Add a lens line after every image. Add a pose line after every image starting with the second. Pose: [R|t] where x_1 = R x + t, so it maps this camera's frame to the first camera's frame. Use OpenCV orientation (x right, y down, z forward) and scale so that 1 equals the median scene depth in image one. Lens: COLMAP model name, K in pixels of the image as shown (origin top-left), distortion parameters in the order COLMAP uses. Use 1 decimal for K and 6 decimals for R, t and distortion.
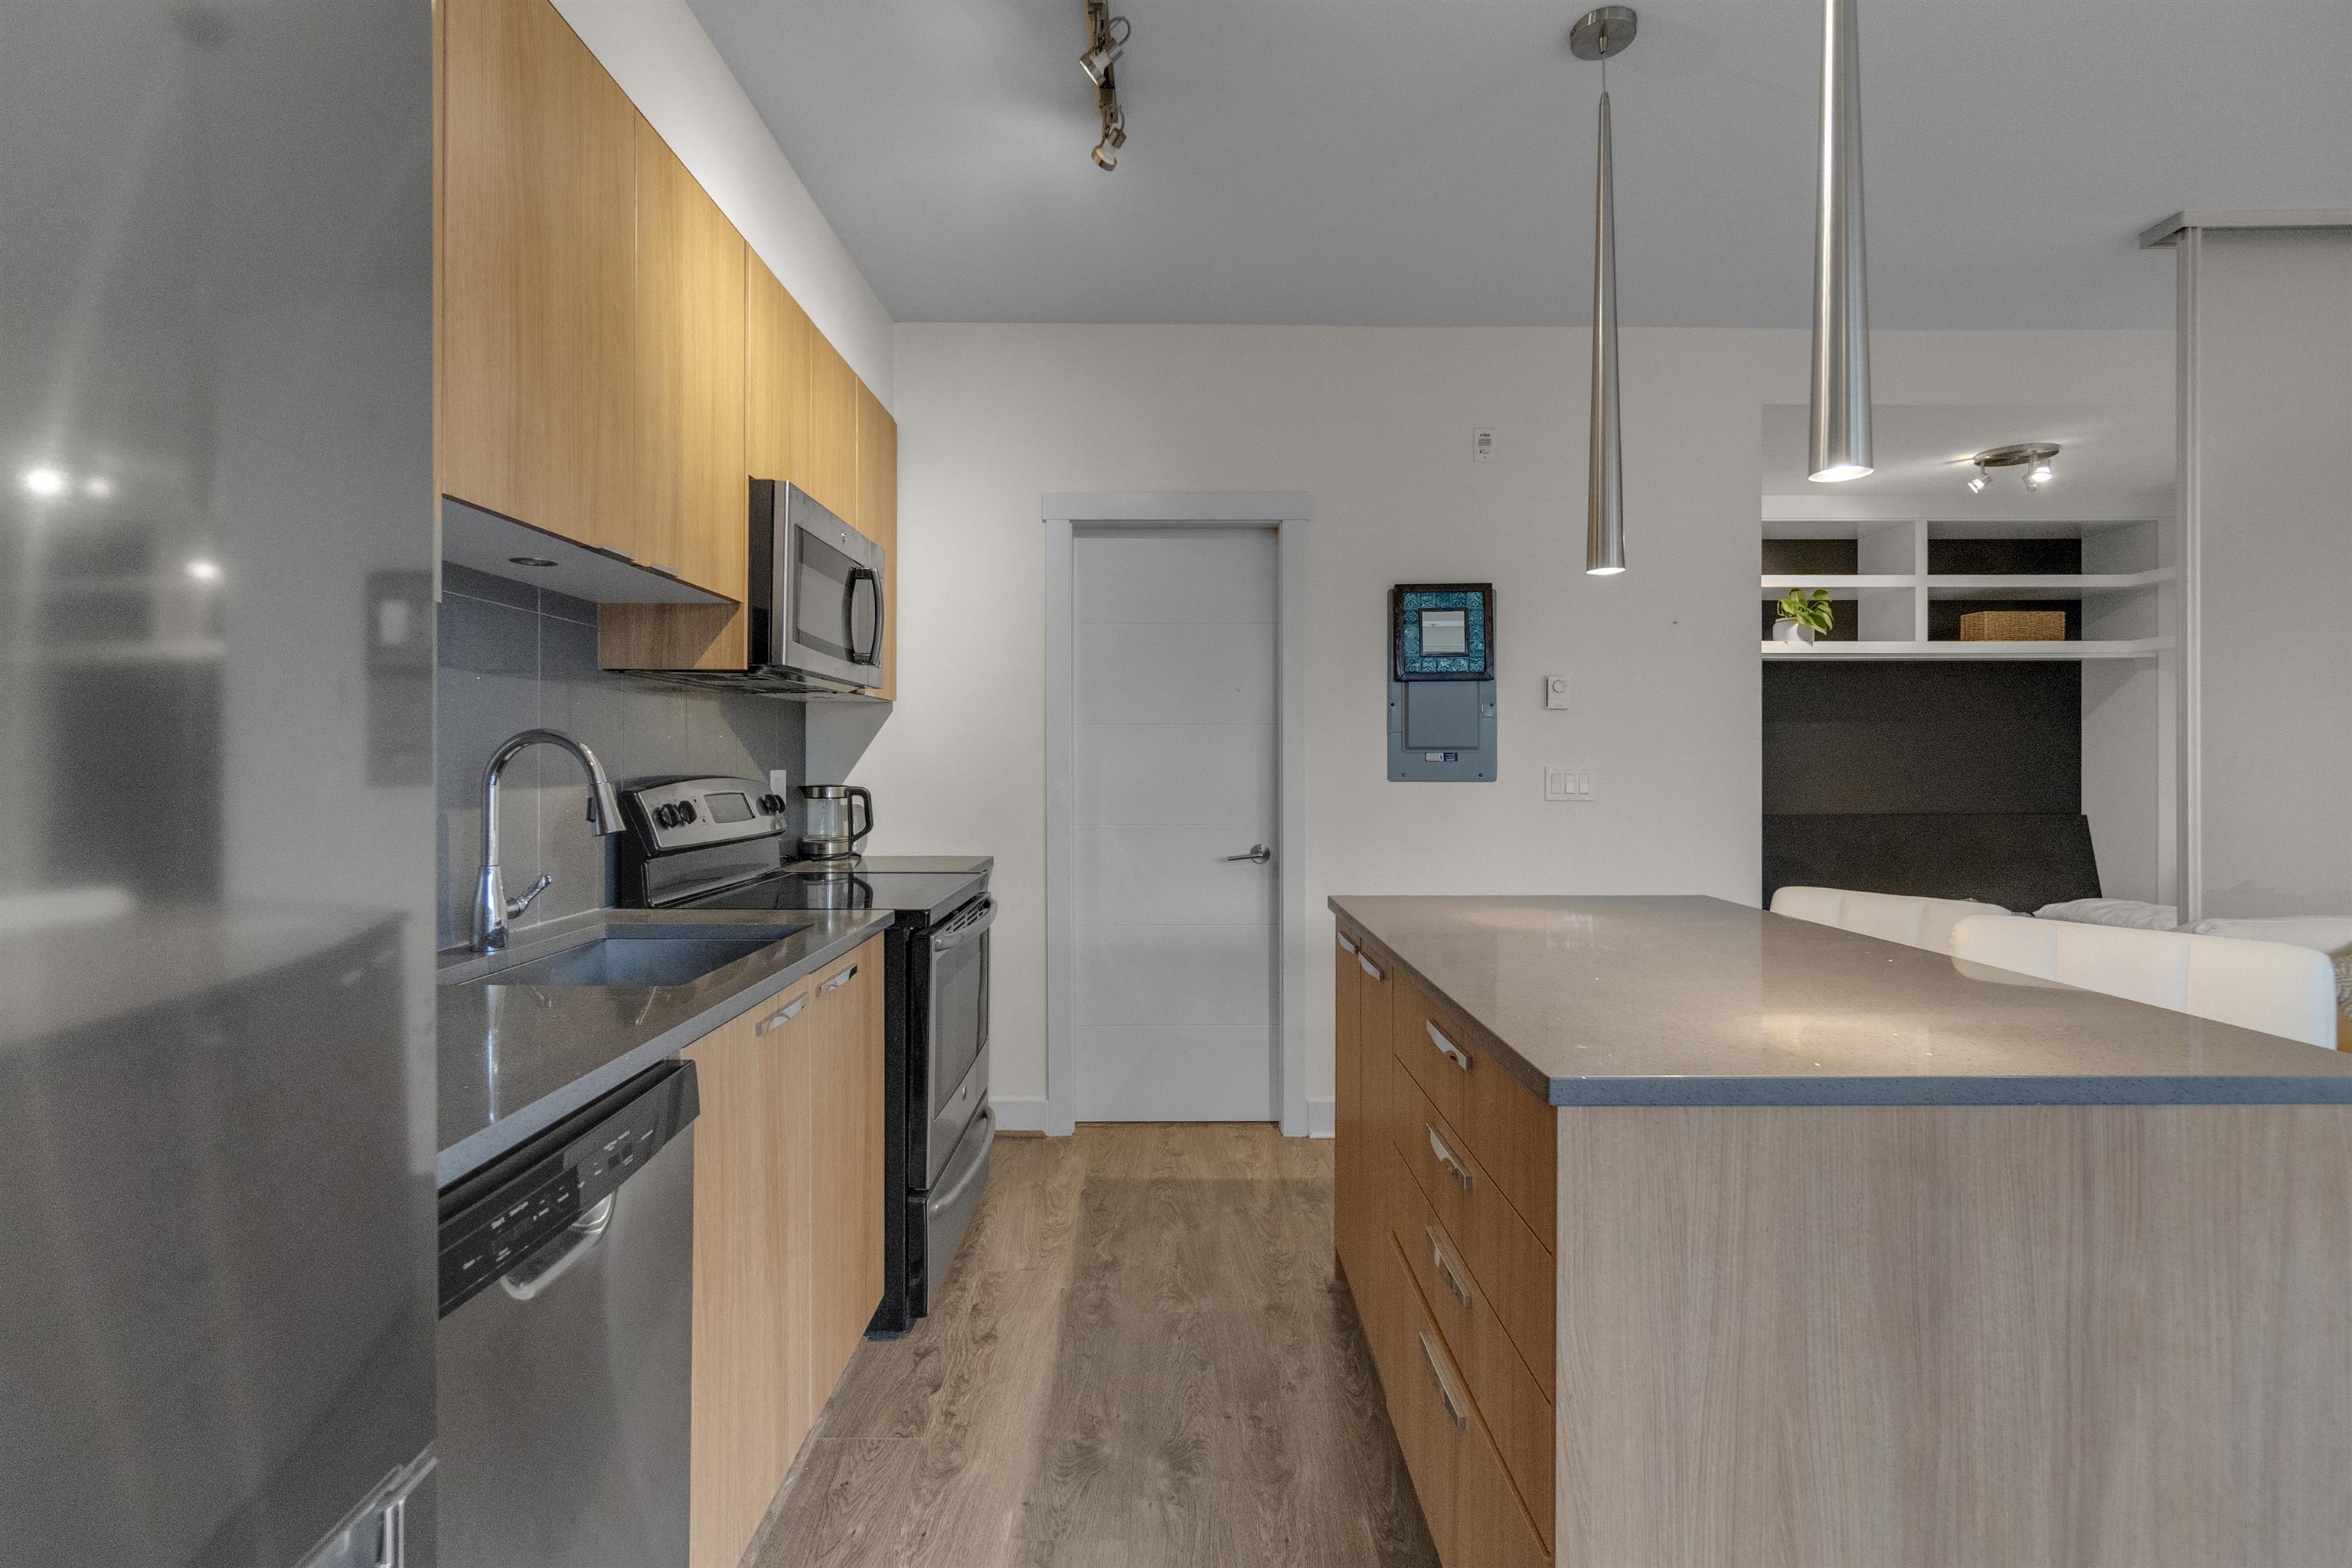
lens RADIAL K [[1037.9, 0, 1165.3], [0, 1037.9, 761.5], [0, 0, 1]] dist [-0.006857, 0.000404]
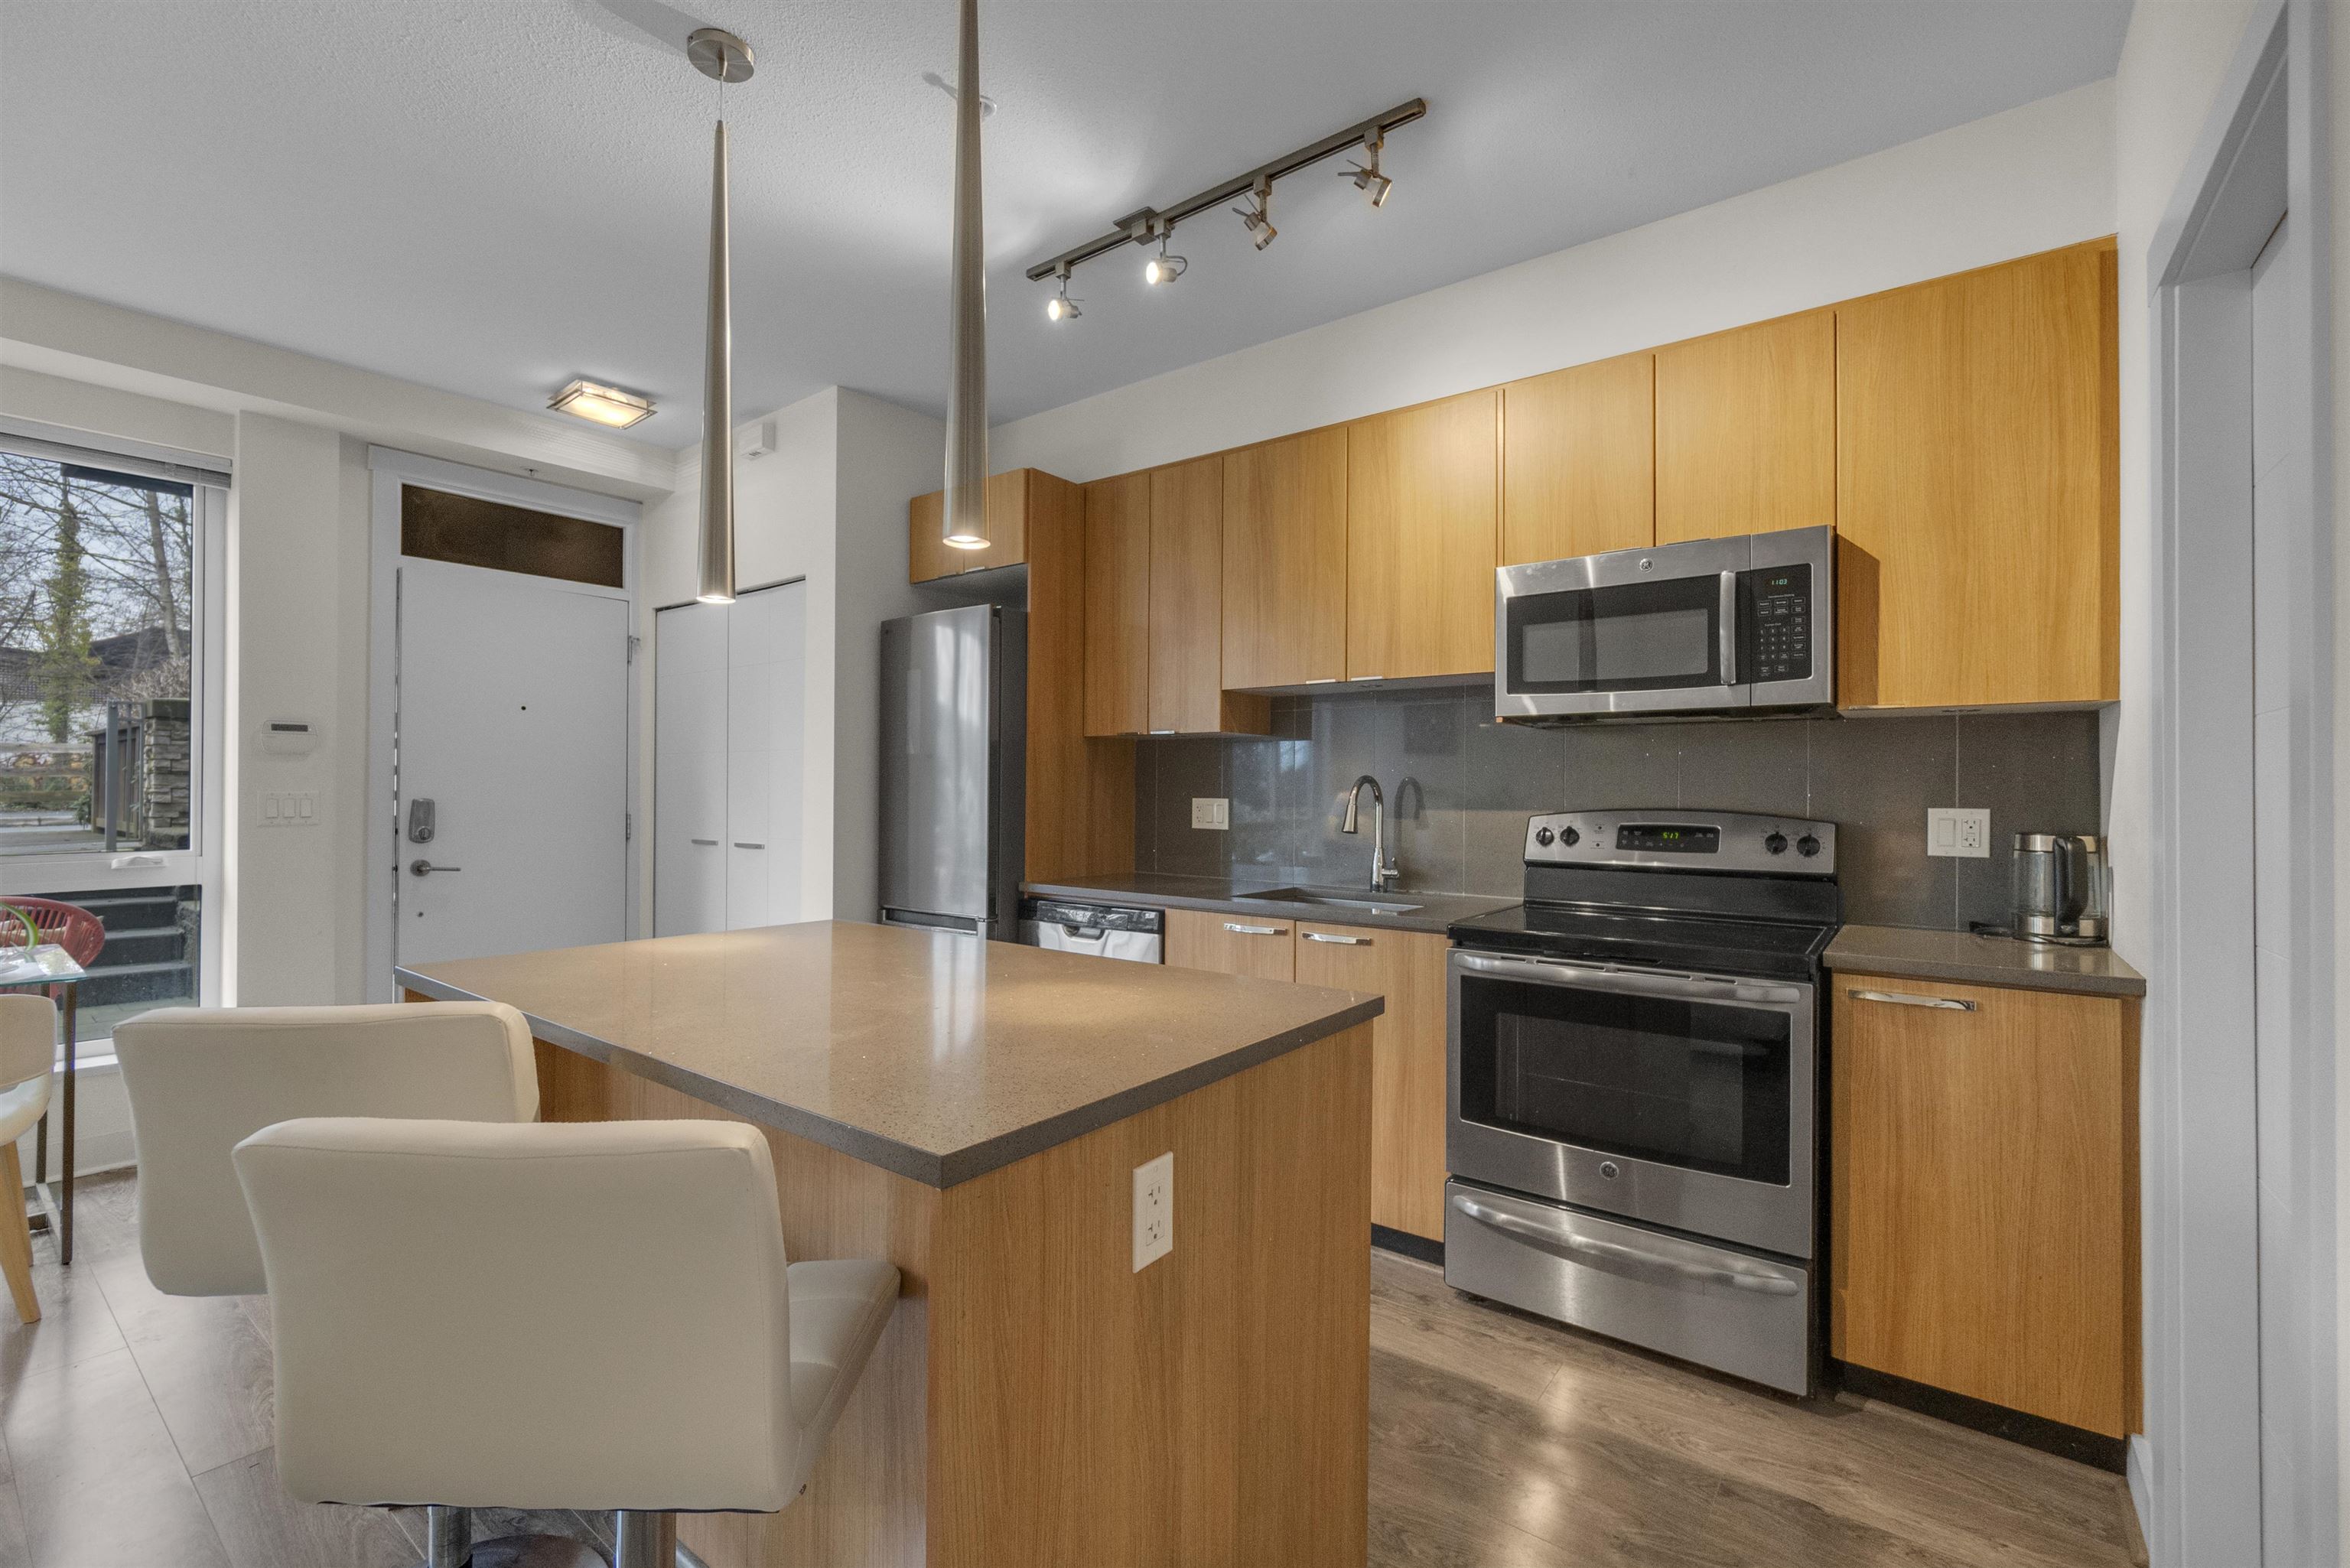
lens RADIAL K [[1009.5, 0, 1161.1], [0, 1009.5, 786.0], [0, 0, 1]] dist [-0.002915, 0.000466]
pose [[-0.603915, -0.009804, -0.796988, 0.545237], [-0.007587, 0.999950, -0.006552, 0.000714], [0.797012, 0.002090, -0.603959, 0.917440]]
